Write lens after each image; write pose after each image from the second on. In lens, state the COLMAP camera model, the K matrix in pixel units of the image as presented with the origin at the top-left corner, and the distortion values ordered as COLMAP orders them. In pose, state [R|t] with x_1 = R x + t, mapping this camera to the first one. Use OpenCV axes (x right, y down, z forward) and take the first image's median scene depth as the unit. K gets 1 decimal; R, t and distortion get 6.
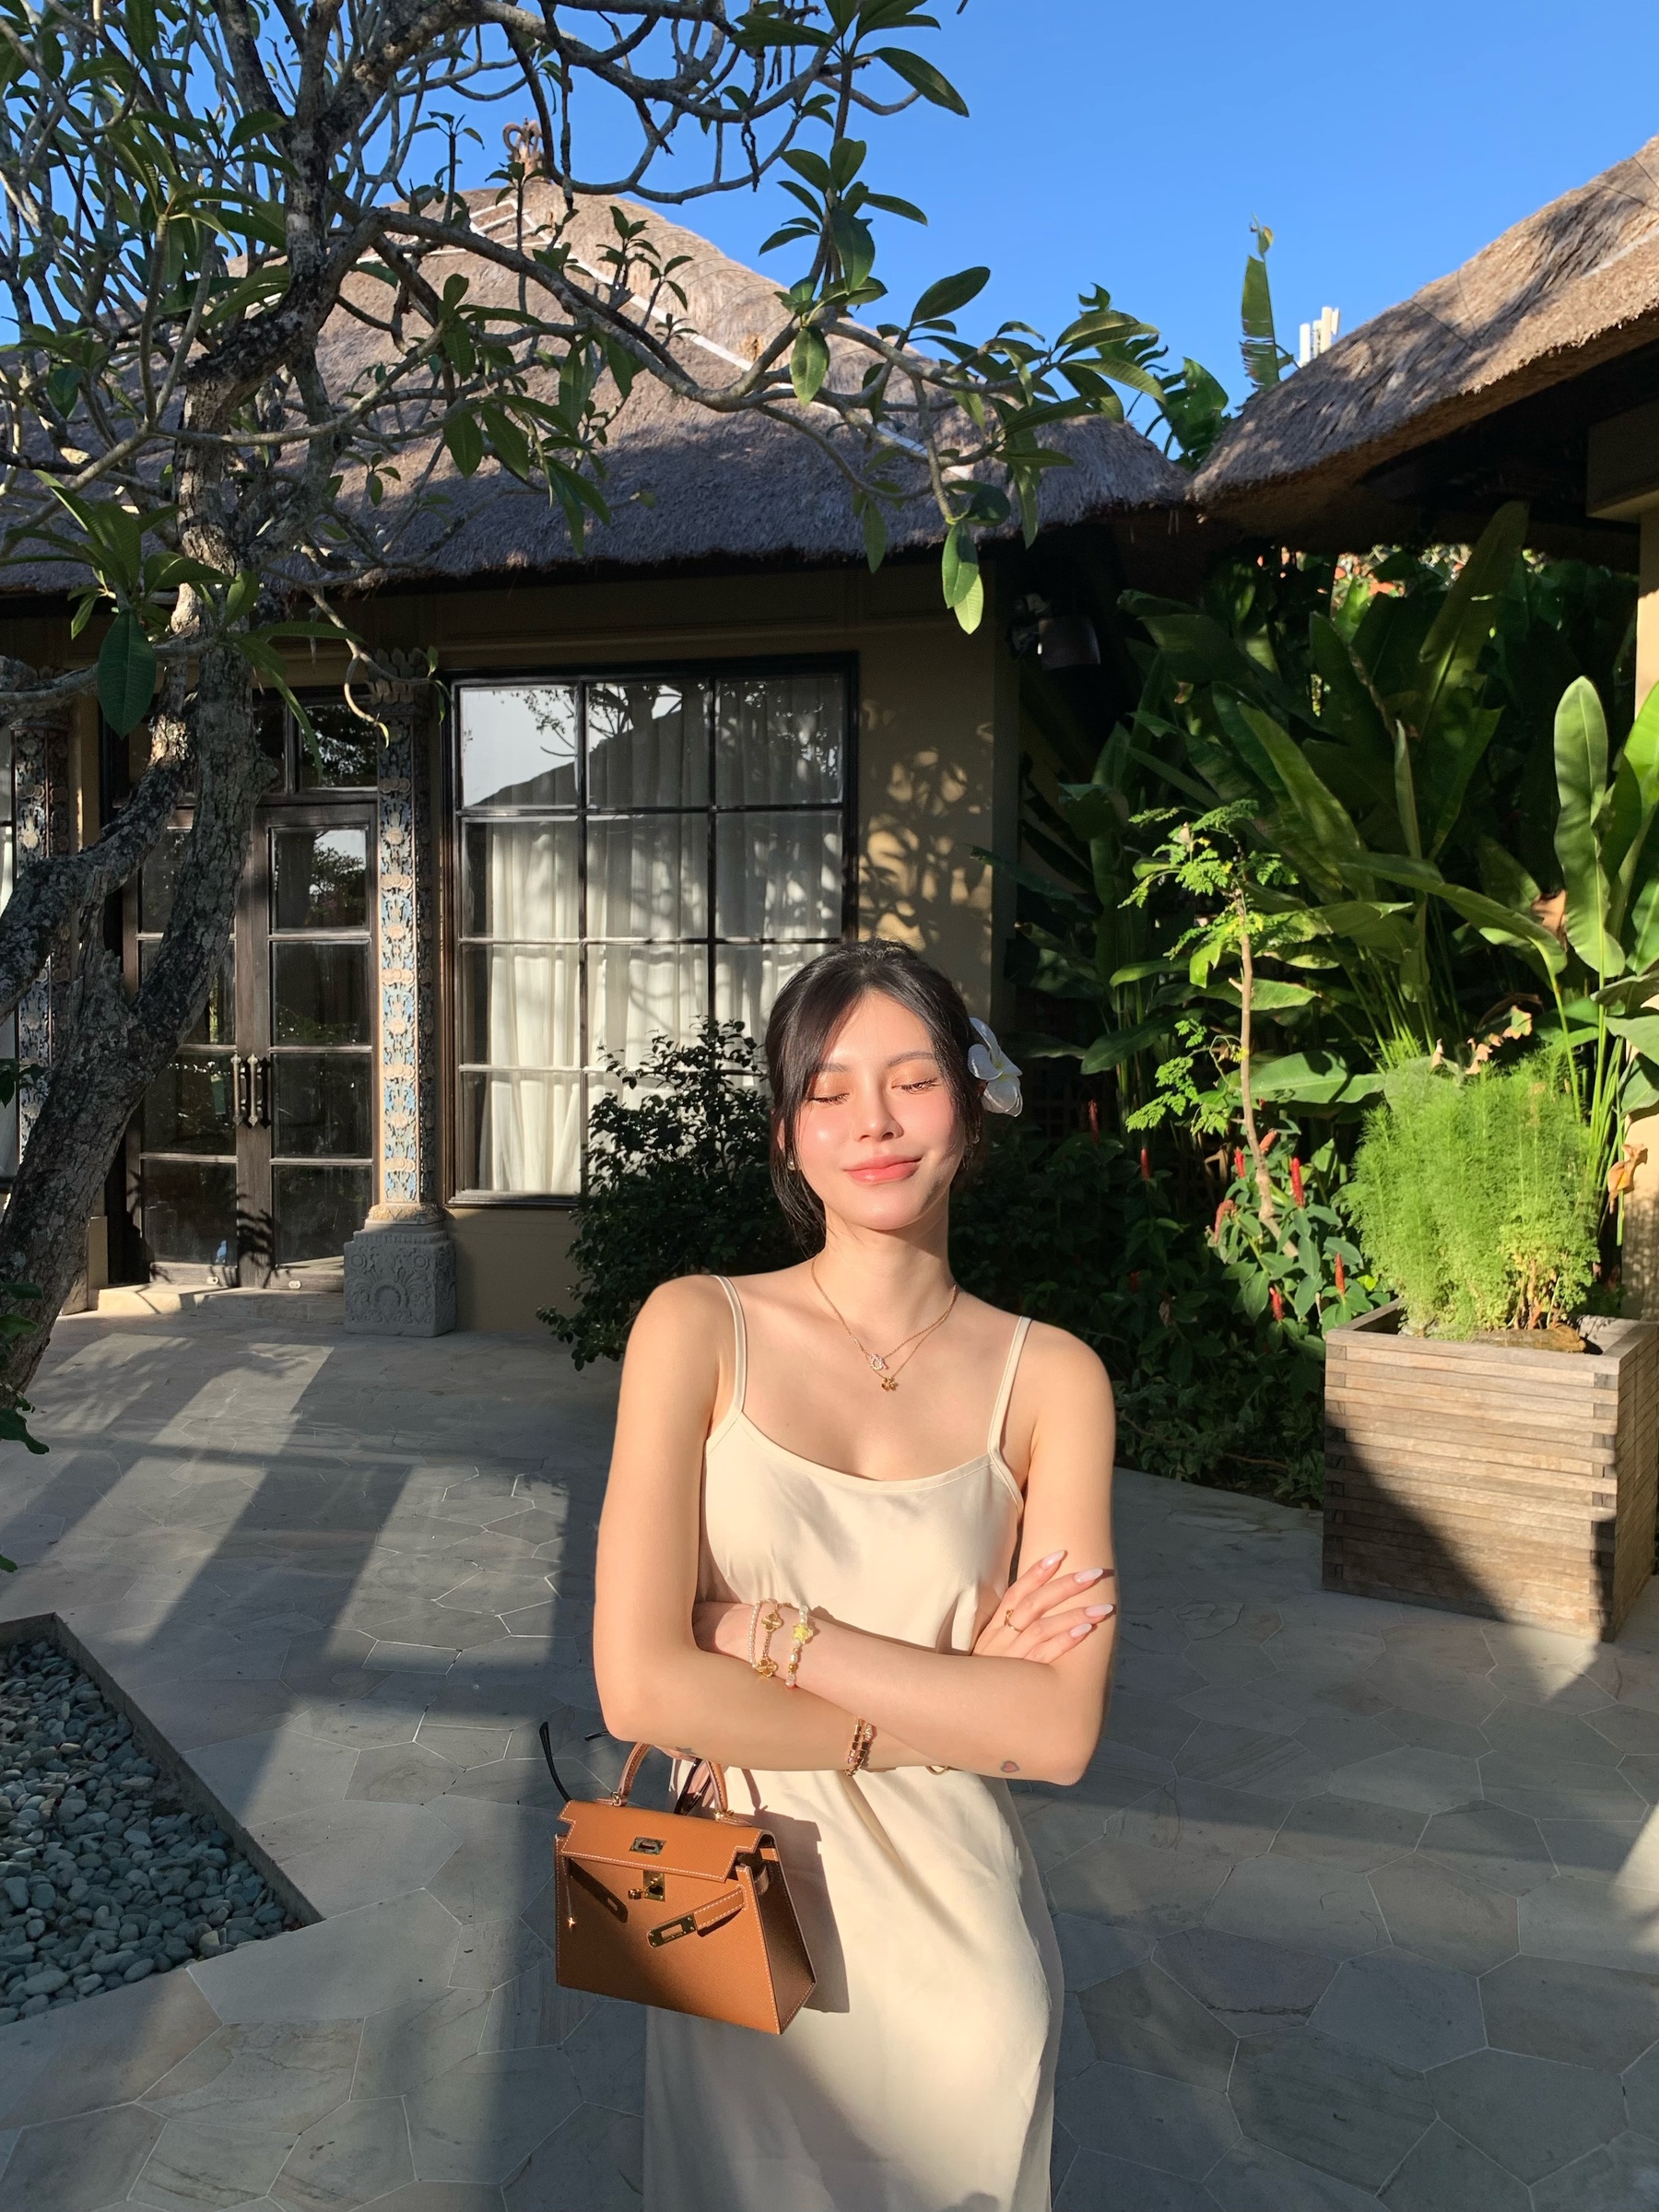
lens RADIAL K [[1670.7, 0, 830.3], [0, 1670.7, 1091.6], [0, 0, 1]] dist [-0.000827, -0.000629]
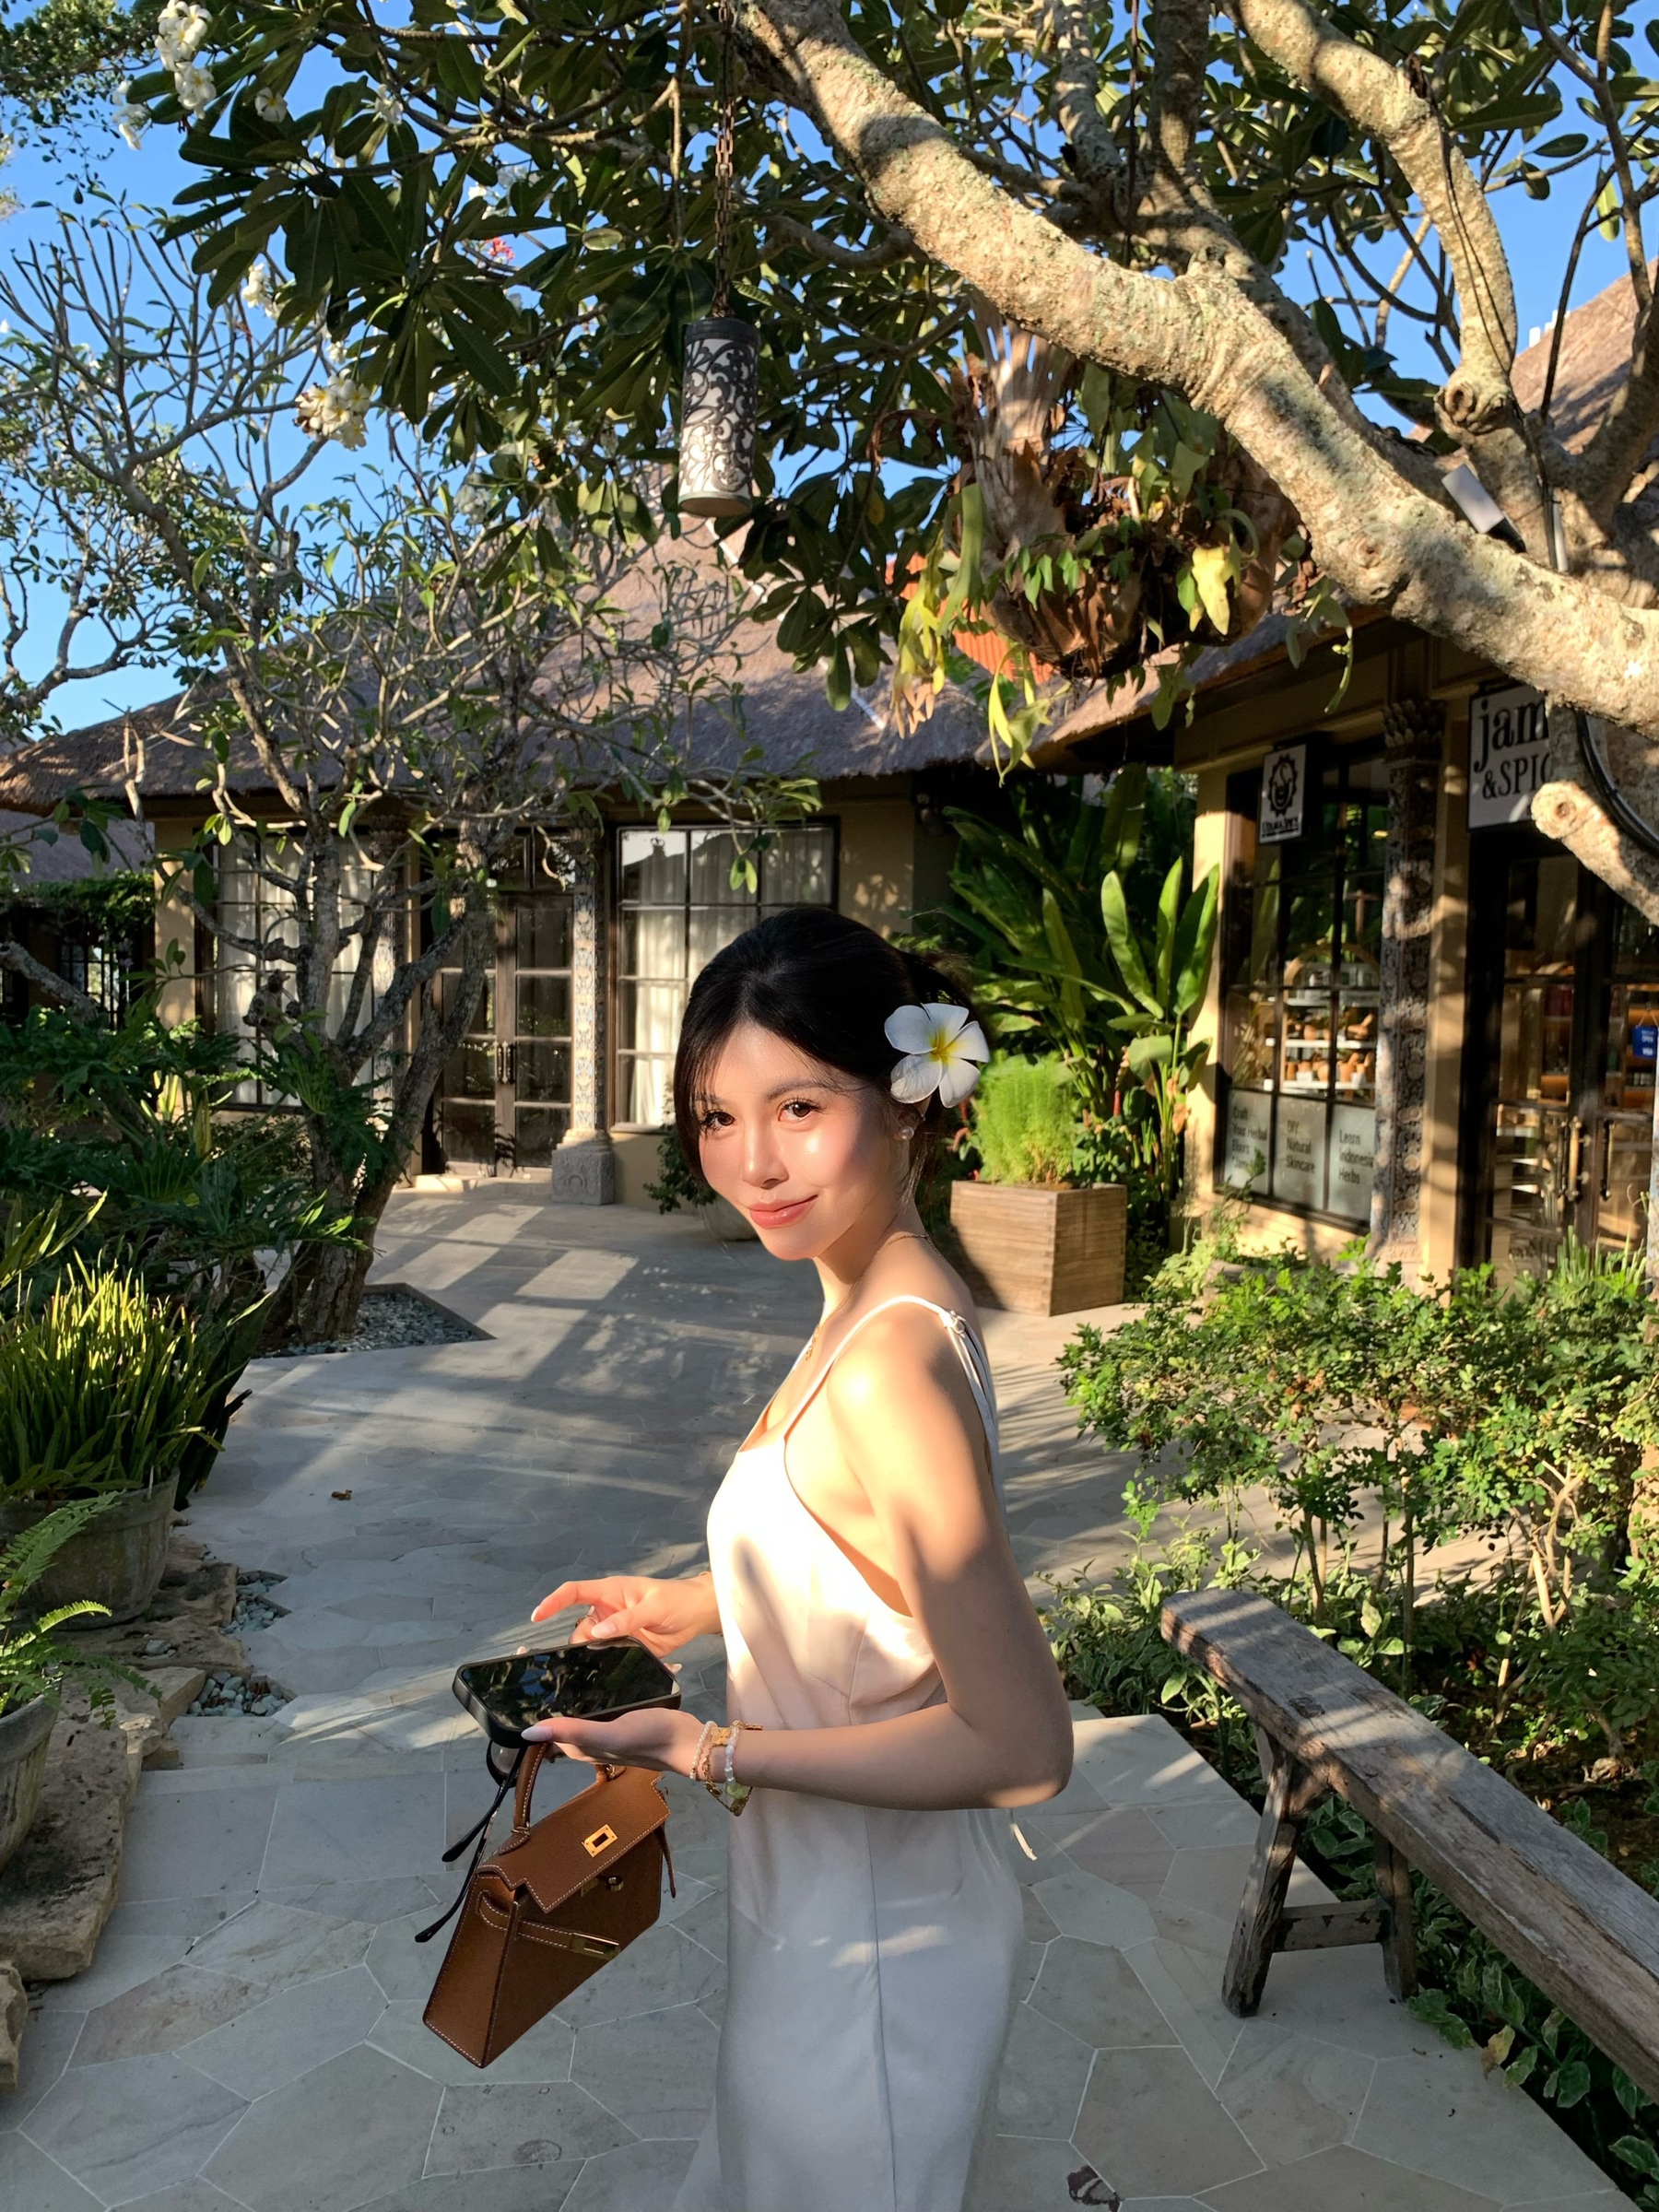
lens RADIAL K [[1670.7, 0, 829.6], [0, 1670.7, 1114.9], [0, 0, 1]] dist [-0.000827, -0.000629]
pose [[0.986658, 0.028871, -0.160224, 0.267824], [-0.025253, 0.999379, 0.024575, 0.002743], [0.160834, -0.020201, 0.986775, -0.658856]]
